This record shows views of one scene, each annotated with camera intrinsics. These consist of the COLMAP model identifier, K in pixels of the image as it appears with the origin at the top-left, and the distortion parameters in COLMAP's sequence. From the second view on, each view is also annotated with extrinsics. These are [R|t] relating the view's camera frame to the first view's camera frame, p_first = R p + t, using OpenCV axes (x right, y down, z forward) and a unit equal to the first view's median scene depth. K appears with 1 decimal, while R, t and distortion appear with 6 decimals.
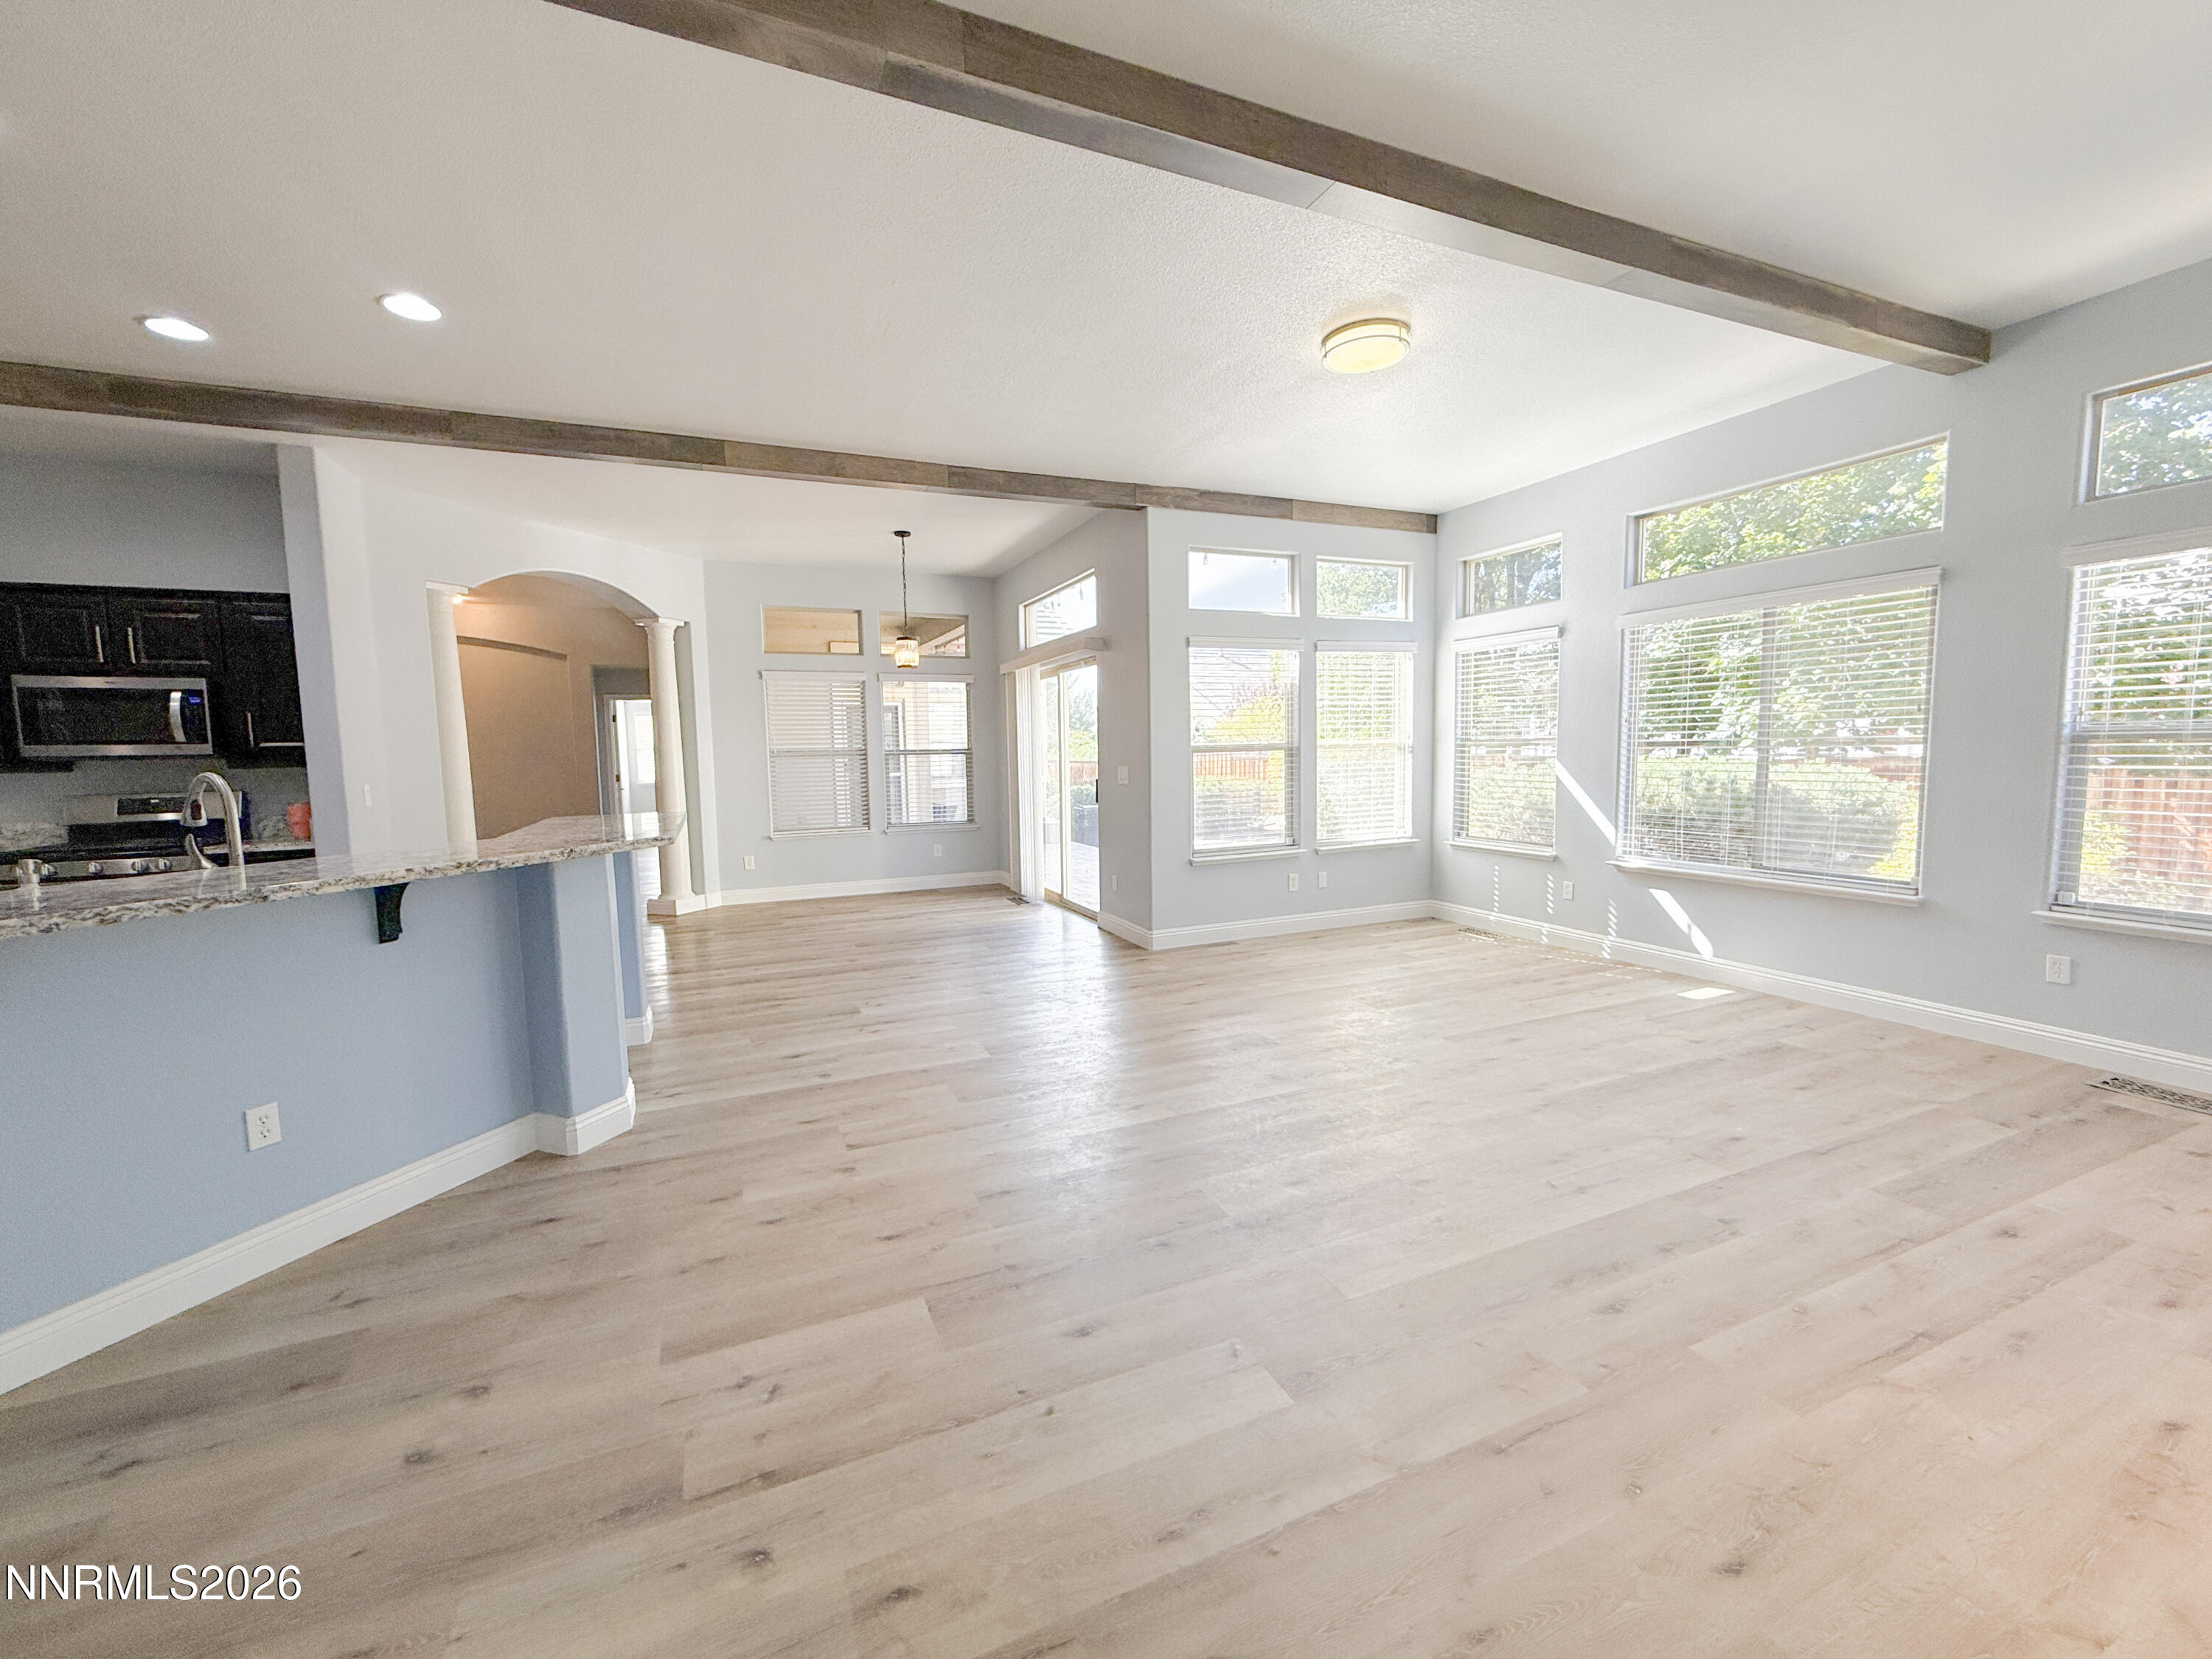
lens RADIAL K [[888.3, 0, 1115.1], [0, 888.3, 829.8], [0, 0, 1]] dist [-0.002221, -0.000325]
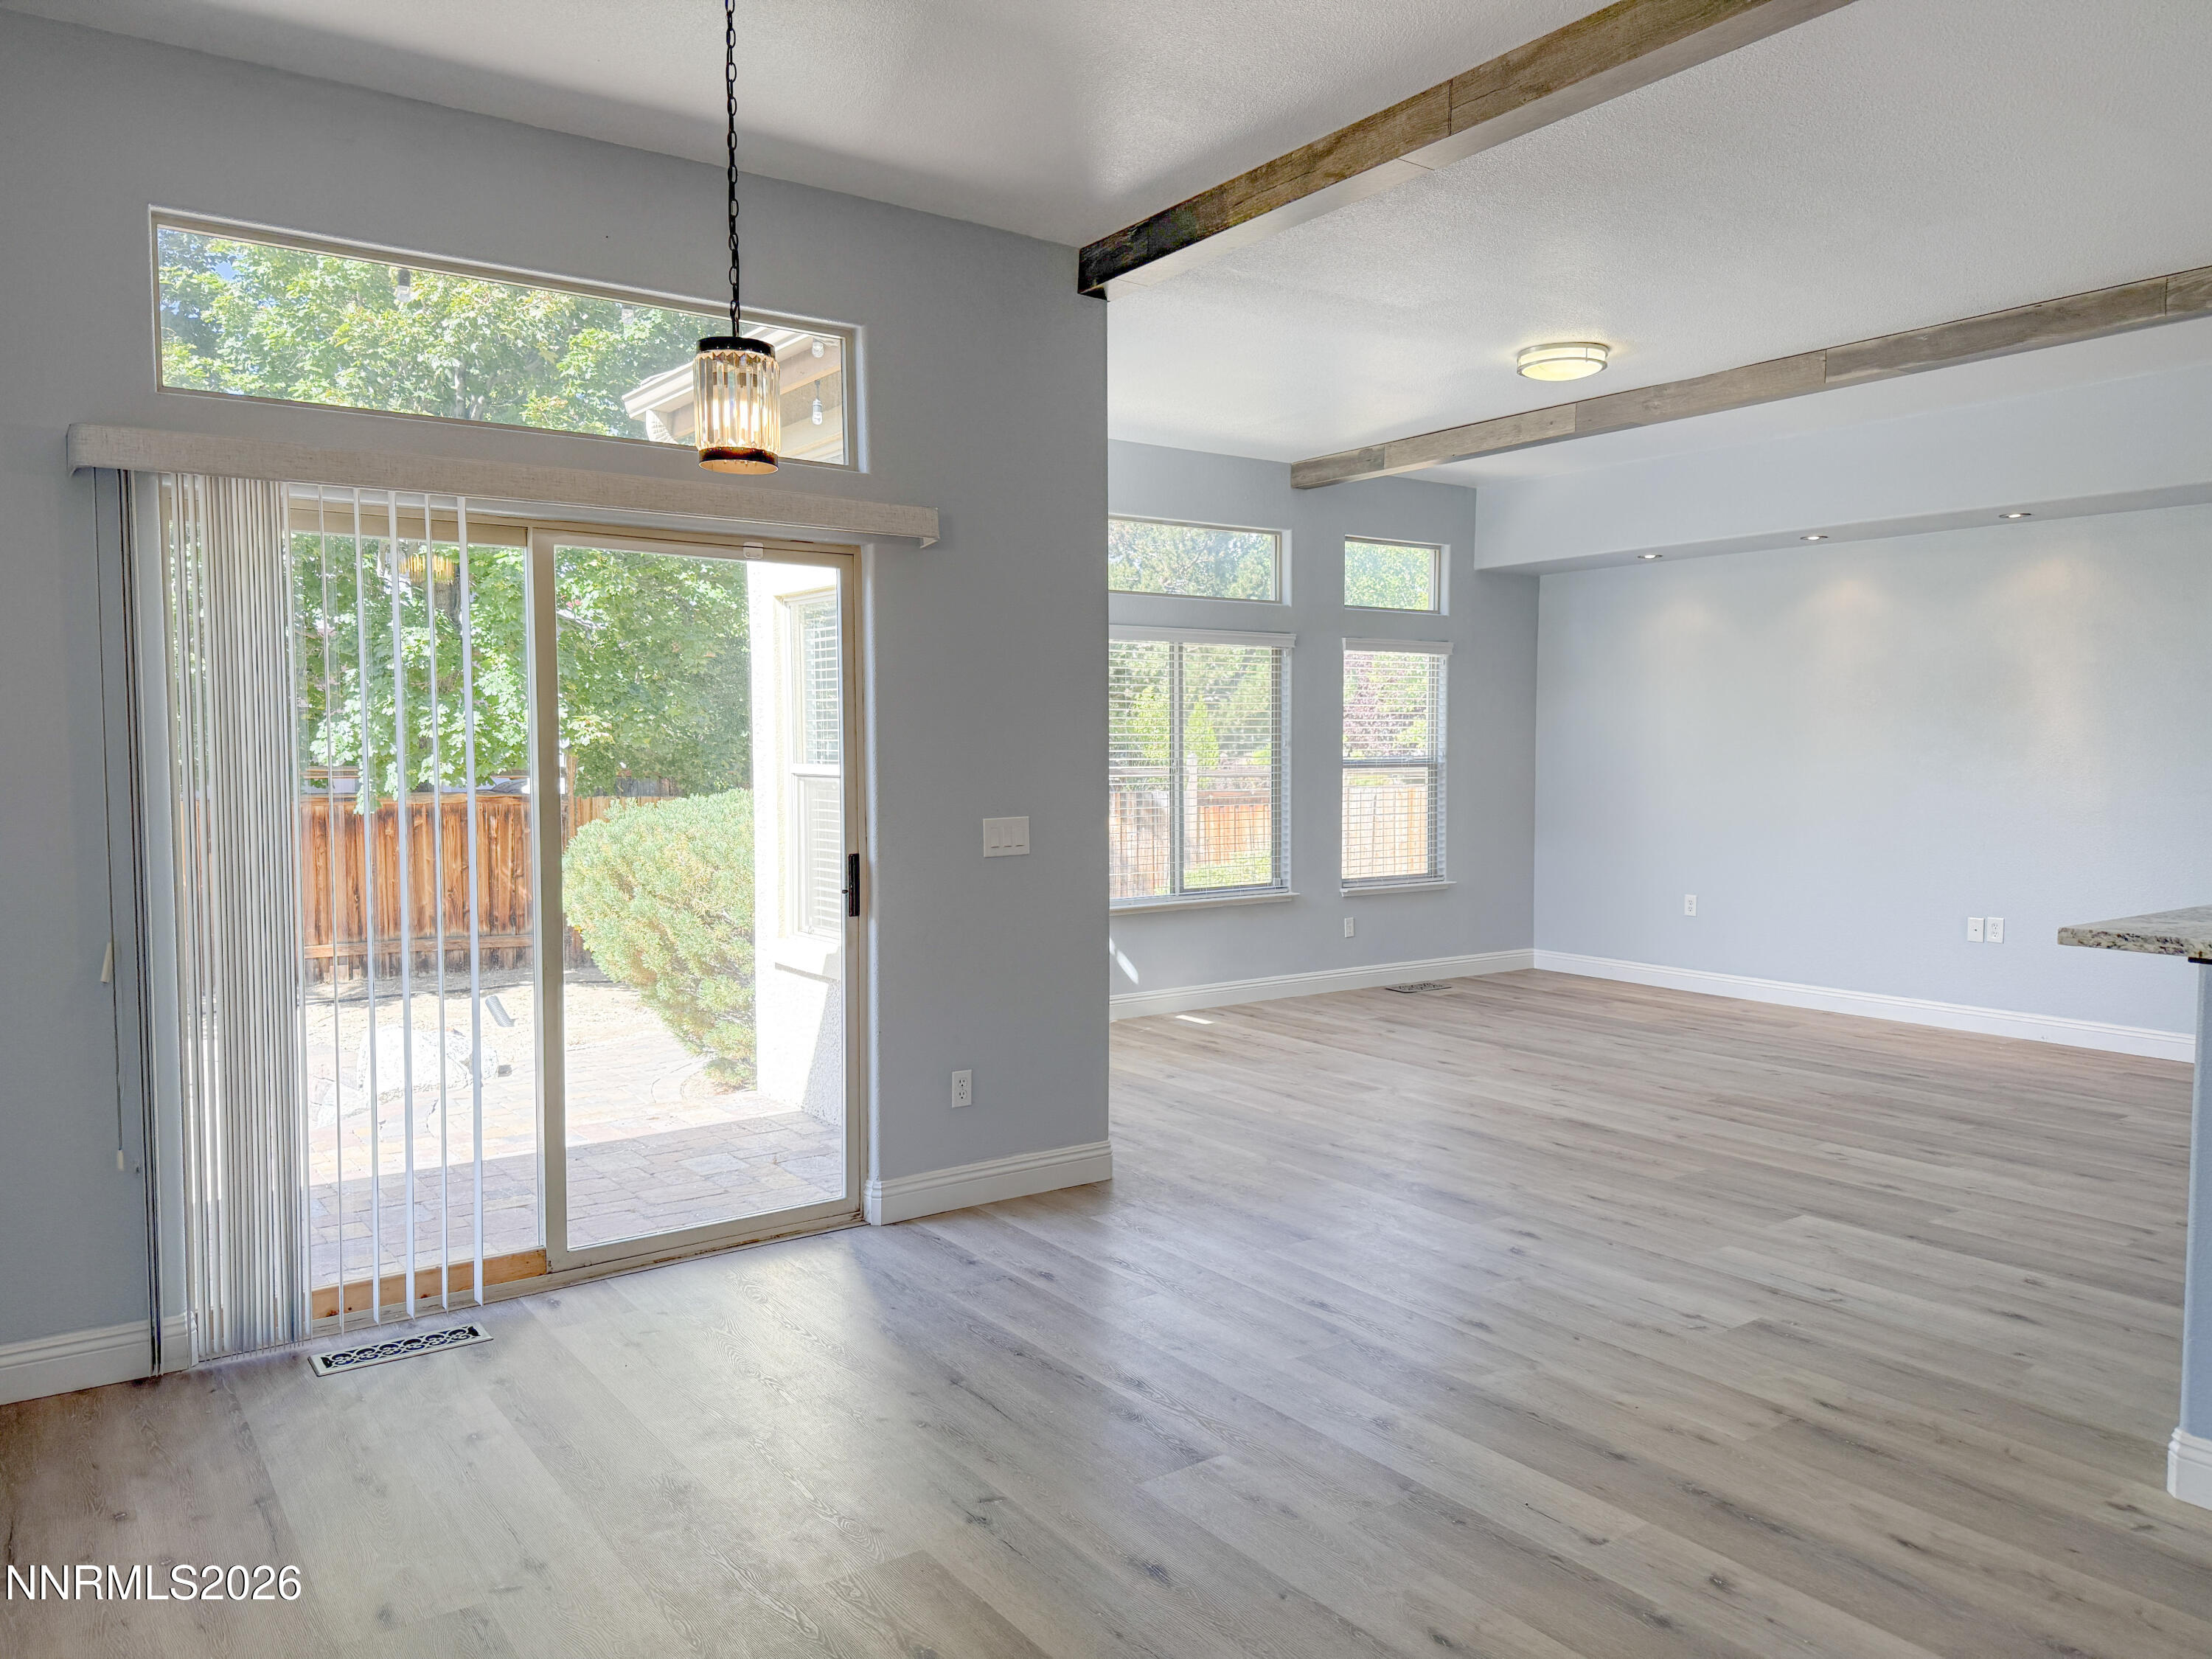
lens RADIAL K [[1558.3, 0, 1103.8], [0, 1558.3, 839.8], [0, 0, 1]] dist [0.033261, -0.056365]
pose [[-0.203037, -0.033072, 0.978612, -1.168218], [0.099312, 0.993580, 0.054183, -0.146230], [-0.974122, 0.108189, -0.198449, 1.685165]]
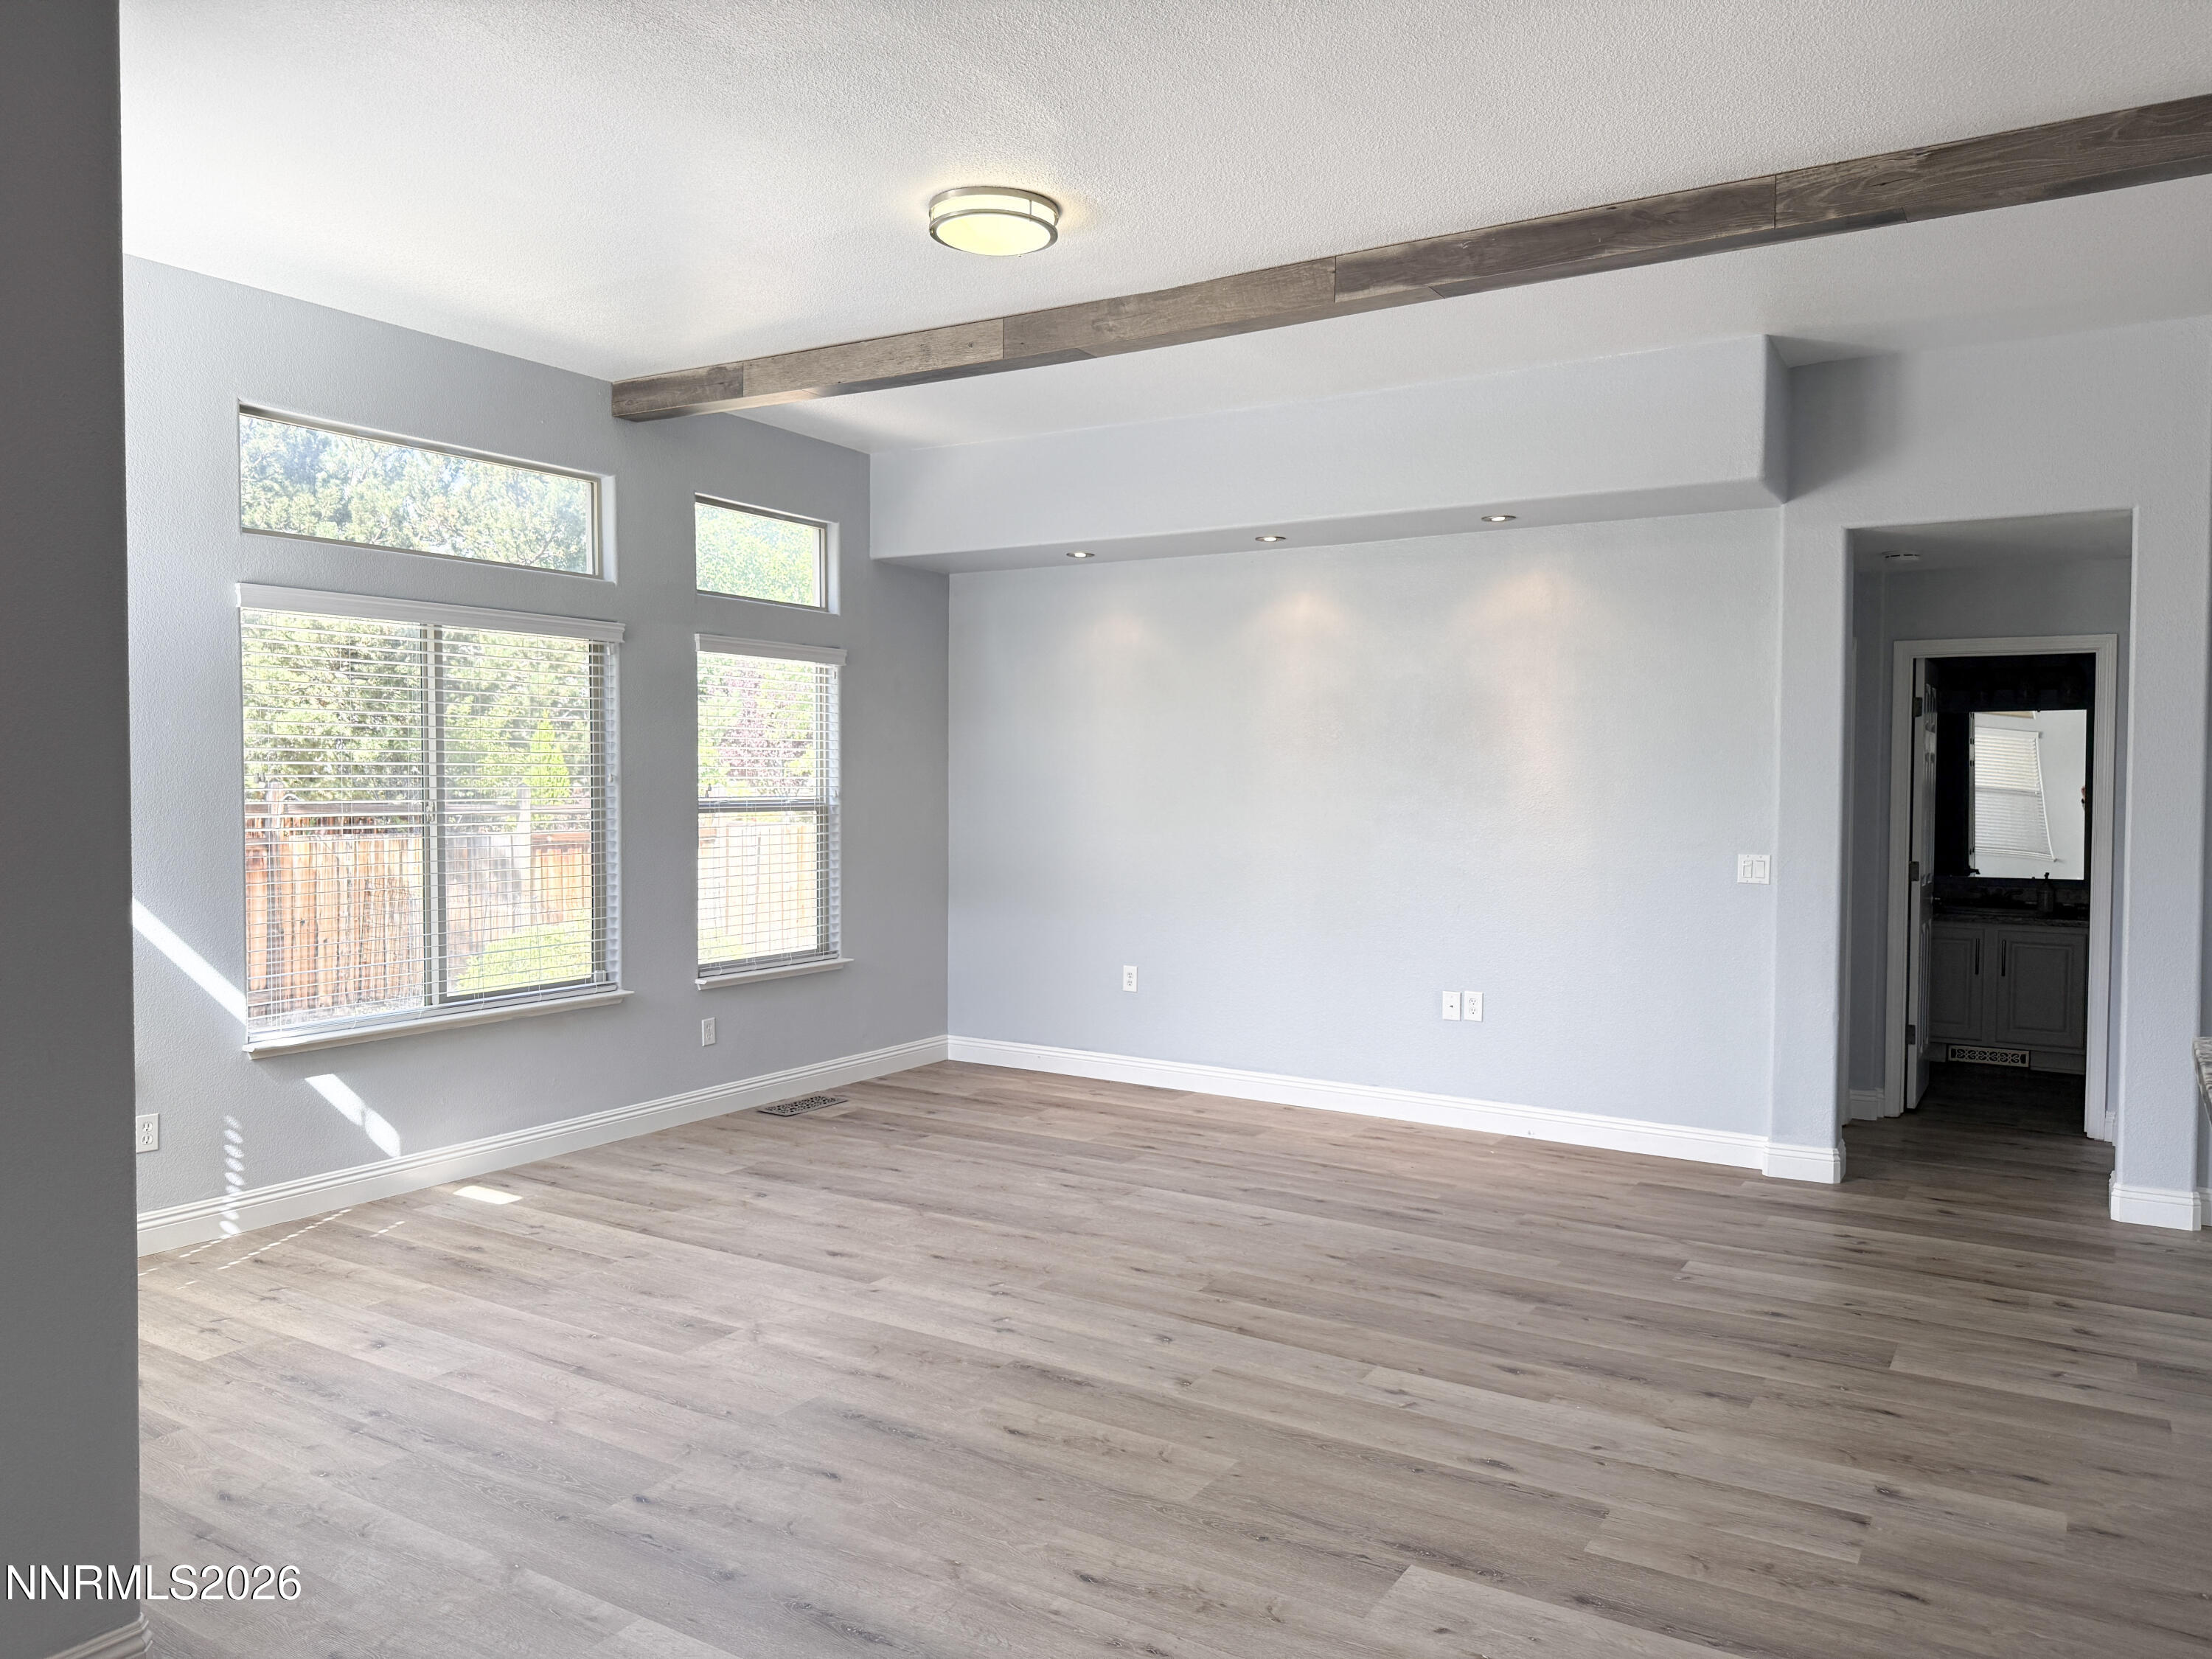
lens RADIAL K [[1558.3, 0, 1086.0], [0, 1558.3, 861.9], [0, 0, 1]] dist [0.033261, -0.056365]
pose [[-0.543446, -0.026133, 0.839037, -0.652866], [0.084082, 0.992794, 0.085382, -0.147872], [-0.835223, 0.116948, -0.537333, 1.446458]]
